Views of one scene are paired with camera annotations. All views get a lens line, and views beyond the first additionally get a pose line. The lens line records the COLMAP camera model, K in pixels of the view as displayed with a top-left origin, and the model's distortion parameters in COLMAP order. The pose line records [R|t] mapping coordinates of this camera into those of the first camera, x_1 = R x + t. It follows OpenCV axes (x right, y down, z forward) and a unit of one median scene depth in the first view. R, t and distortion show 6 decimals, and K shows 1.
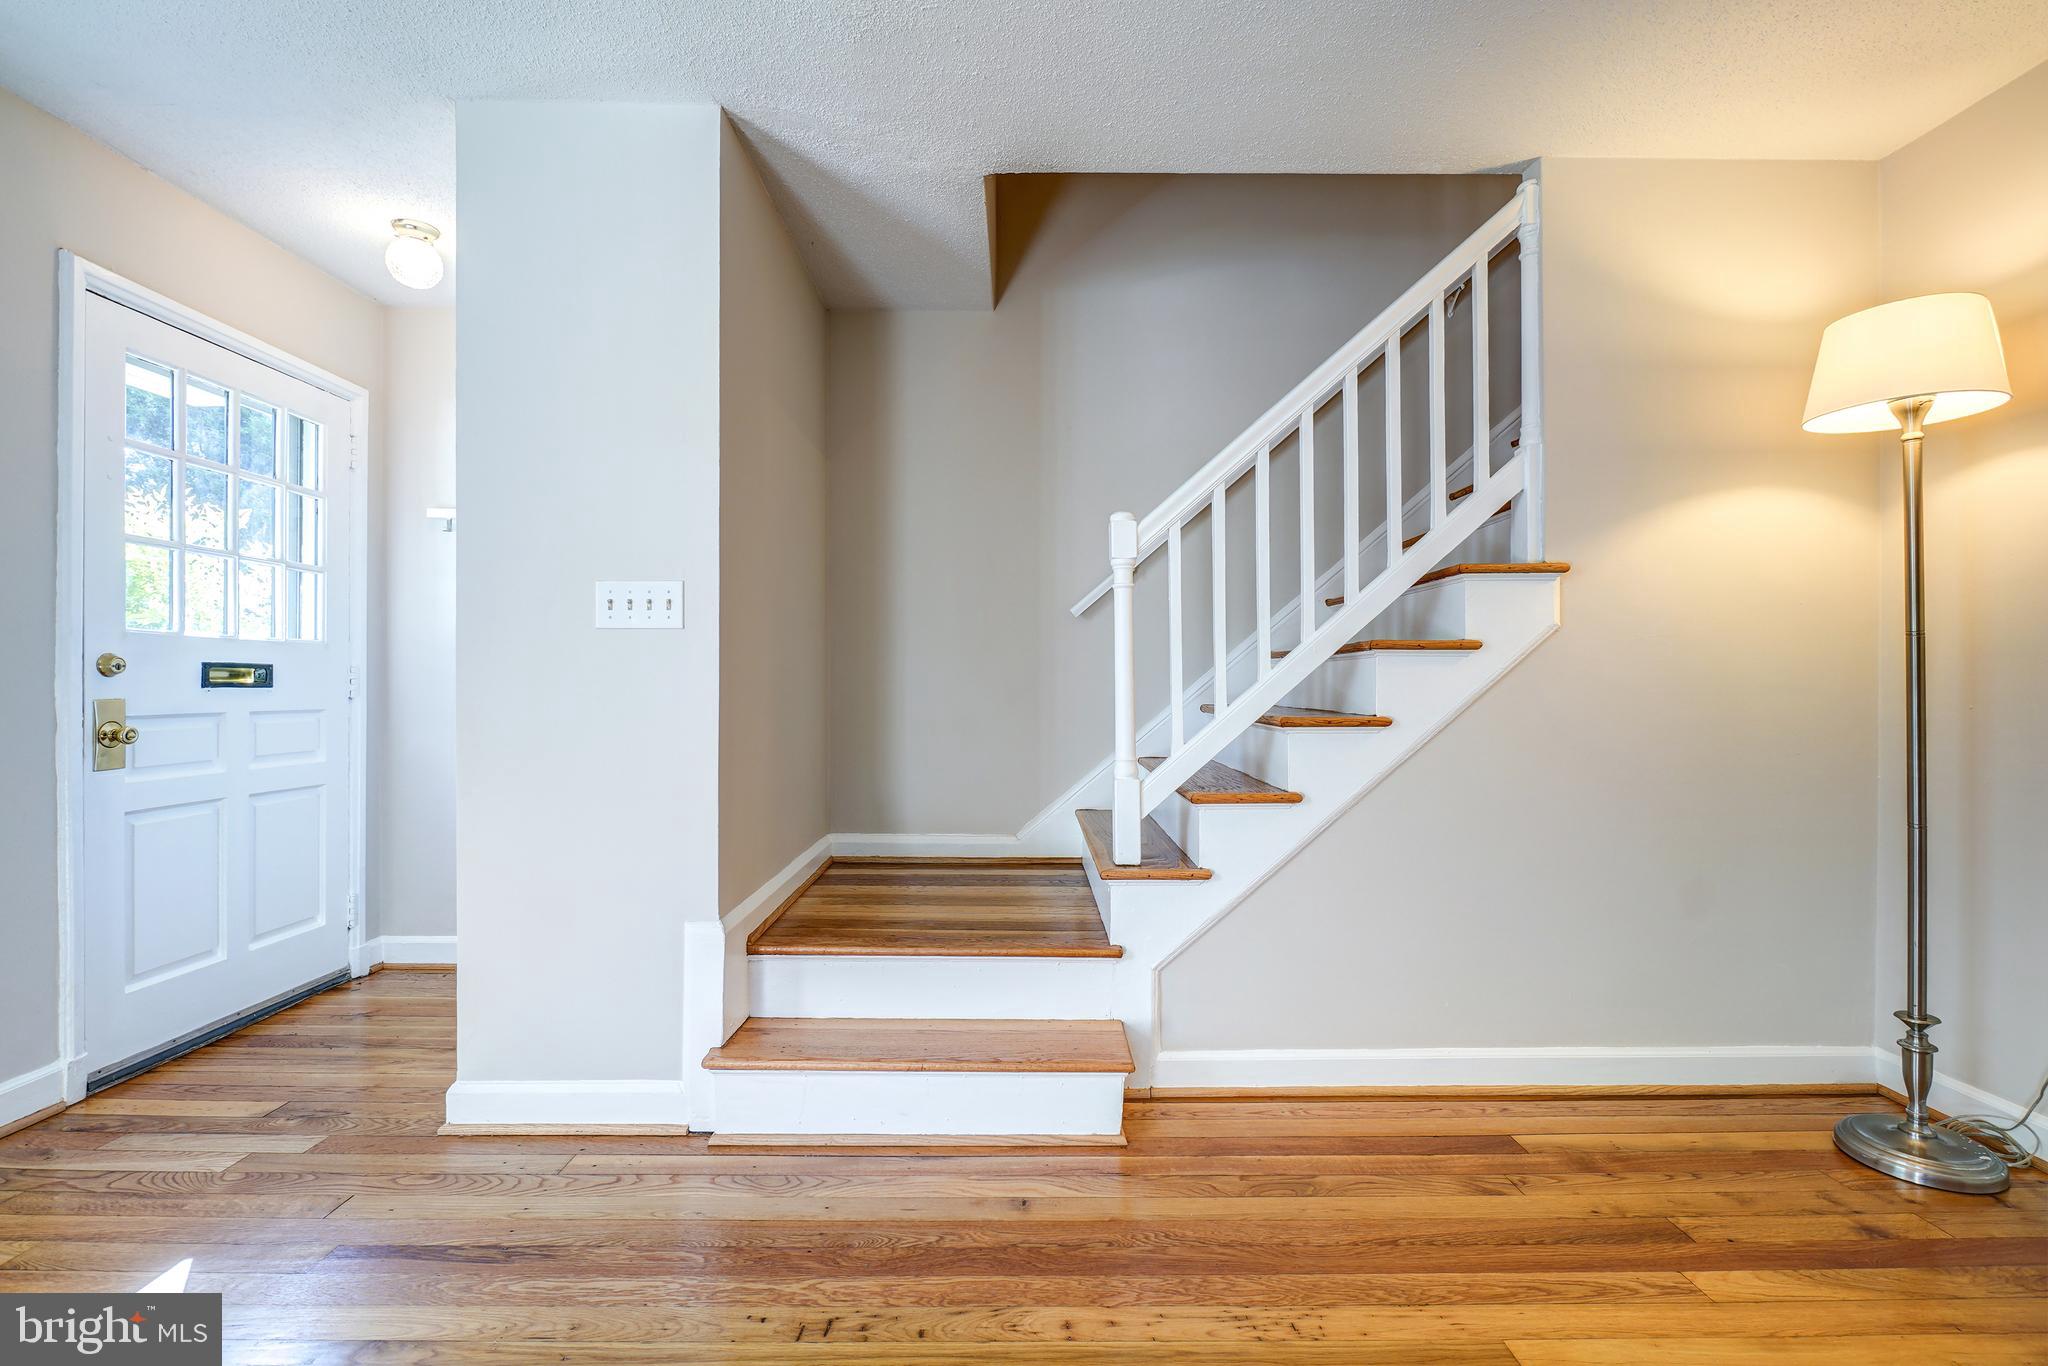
lens RADIAL K [[898.4, 0, 1027.2], [0, 898.4, 675.6], [0, 0, 1]] dist [0.002265, -0.002376]
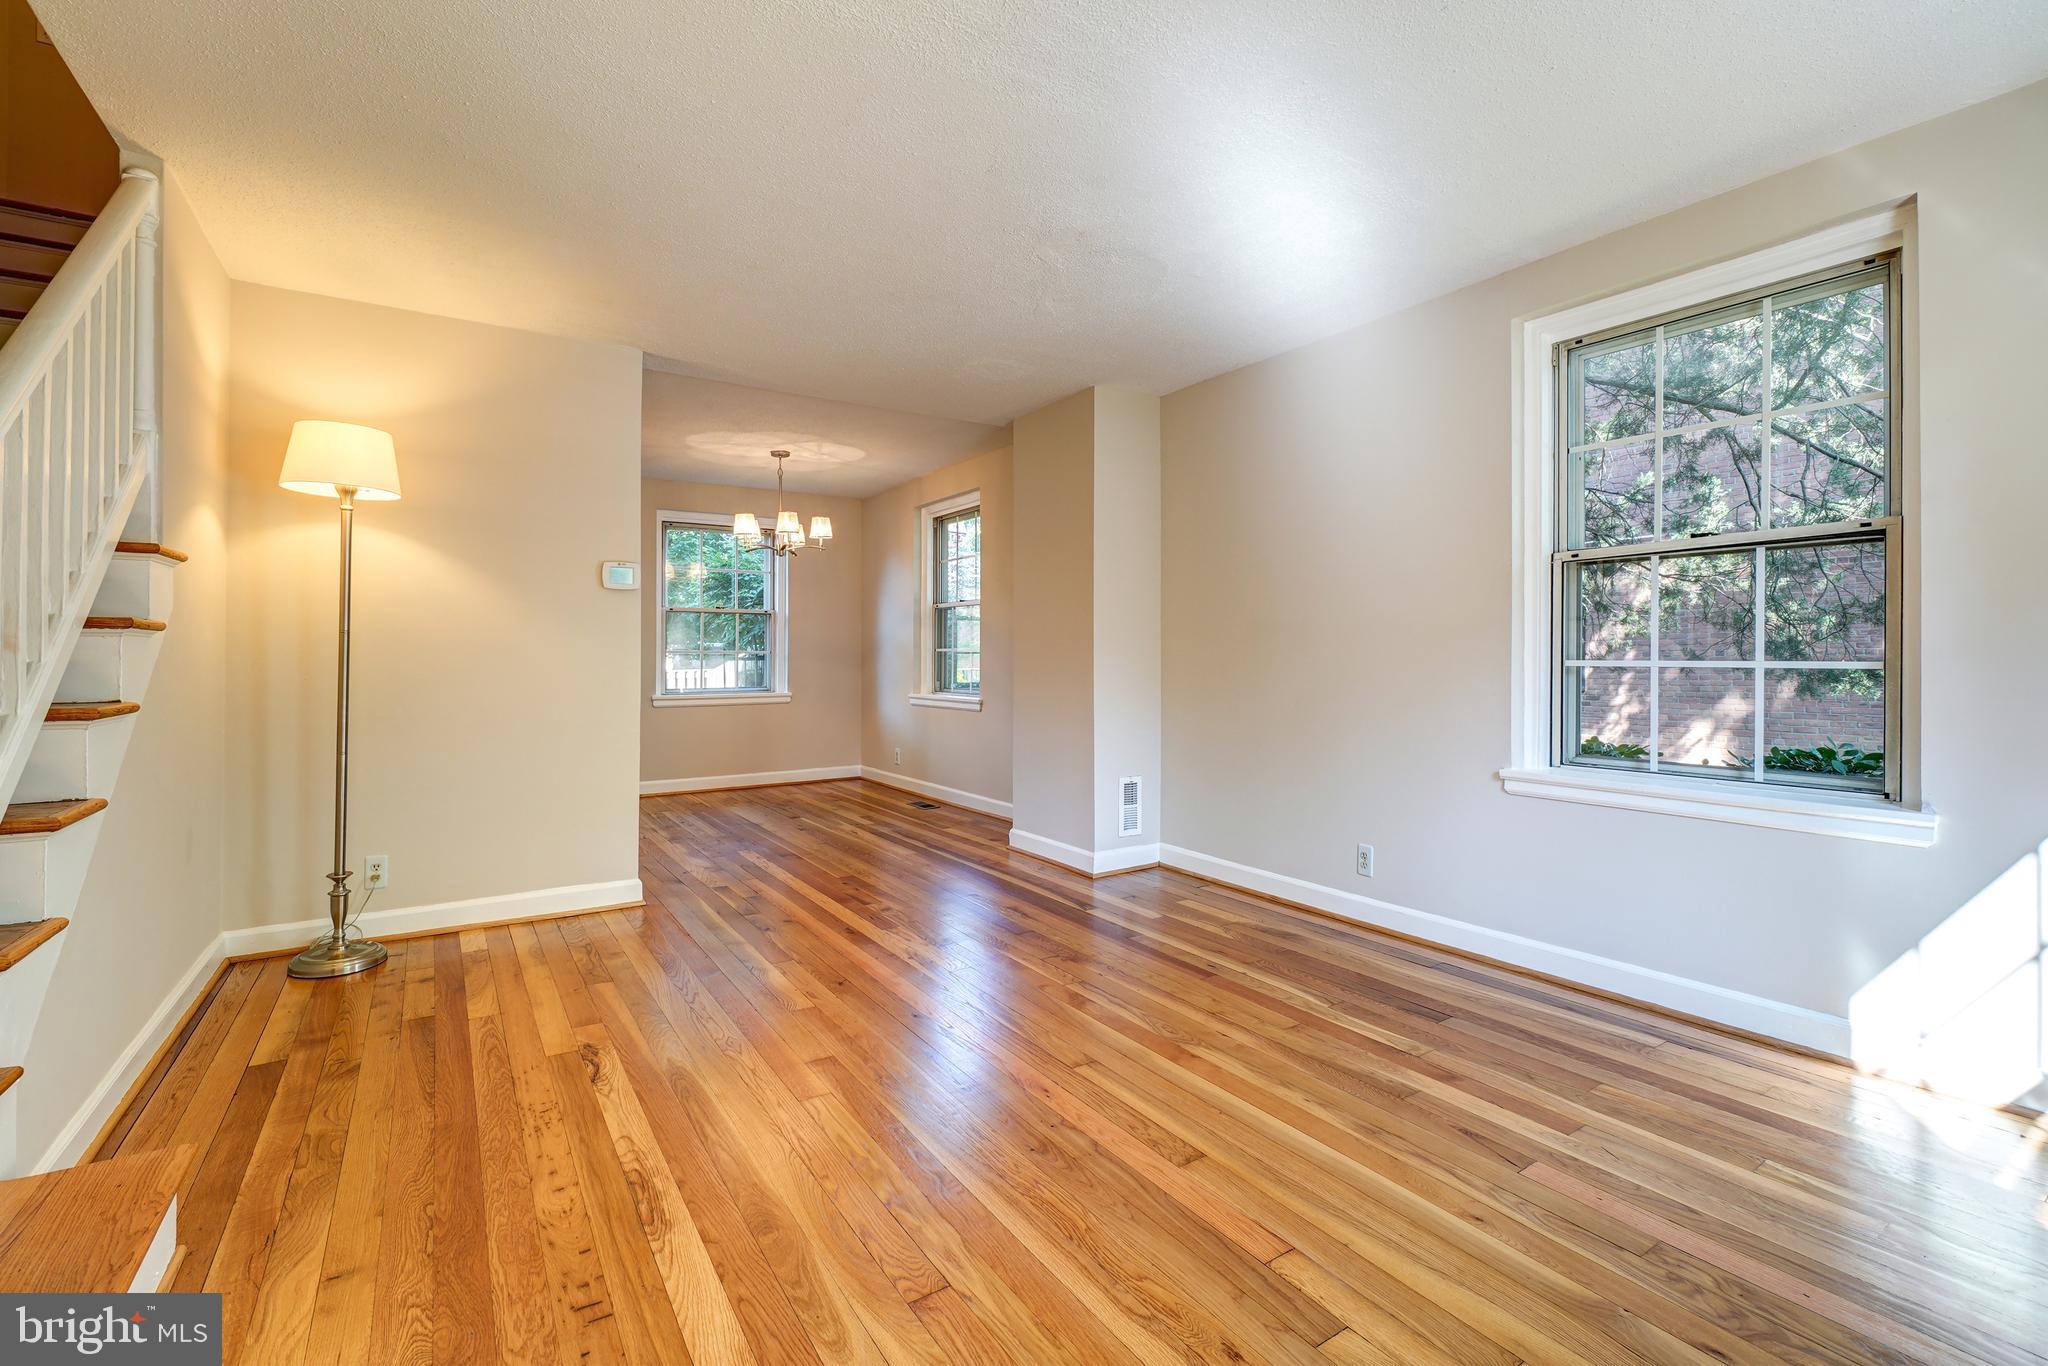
lens RADIAL K [[898.4, 0, 1031.7], [0, 898.4, 673.7], [0, 0, 1]] dist [0.002265, -0.002376]
pose [[-0.550027, -0.011875, 0.835062, -0.921061], [-0.010817, 0.999916, 0.007094, 0.003723], [-0.835077, -0.005131, -0.550110, 0.794474]]
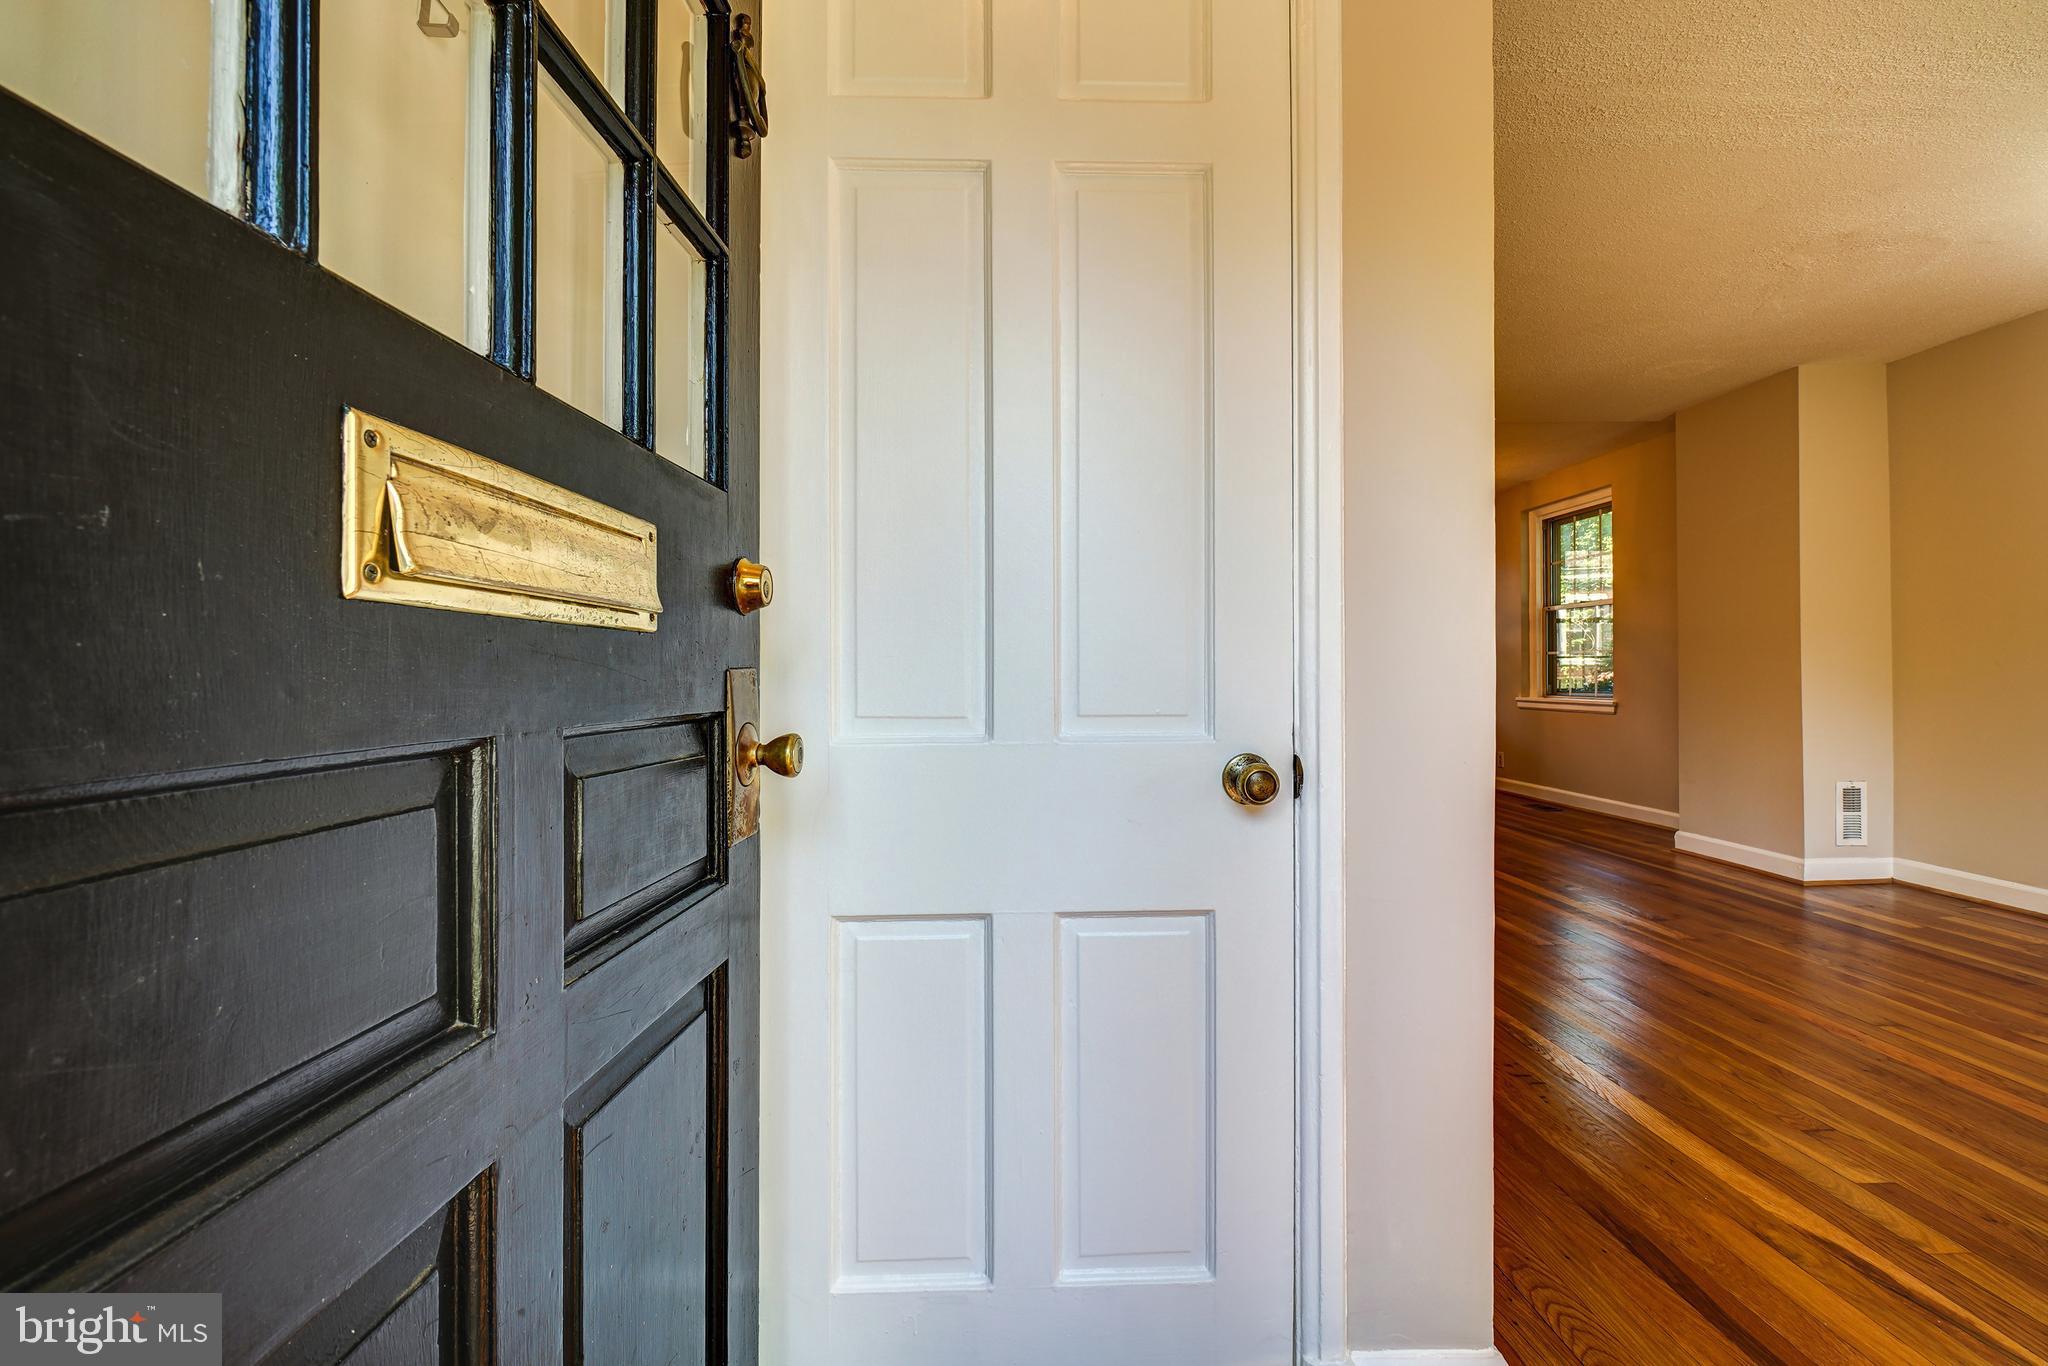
lens RADIAL K [[898.4, 0, 1020.7], [0, 898.4, 677.8], [0, 0, 1]] dist [0.002265, -0.002376]
pose [[-0.038526, -0.001416, 0.999257, -1.165305], [-0.011004, 0.999939, 0.000993, 0.052069], [-0.999197, -0.010958, -0.038539, 1.317614]]
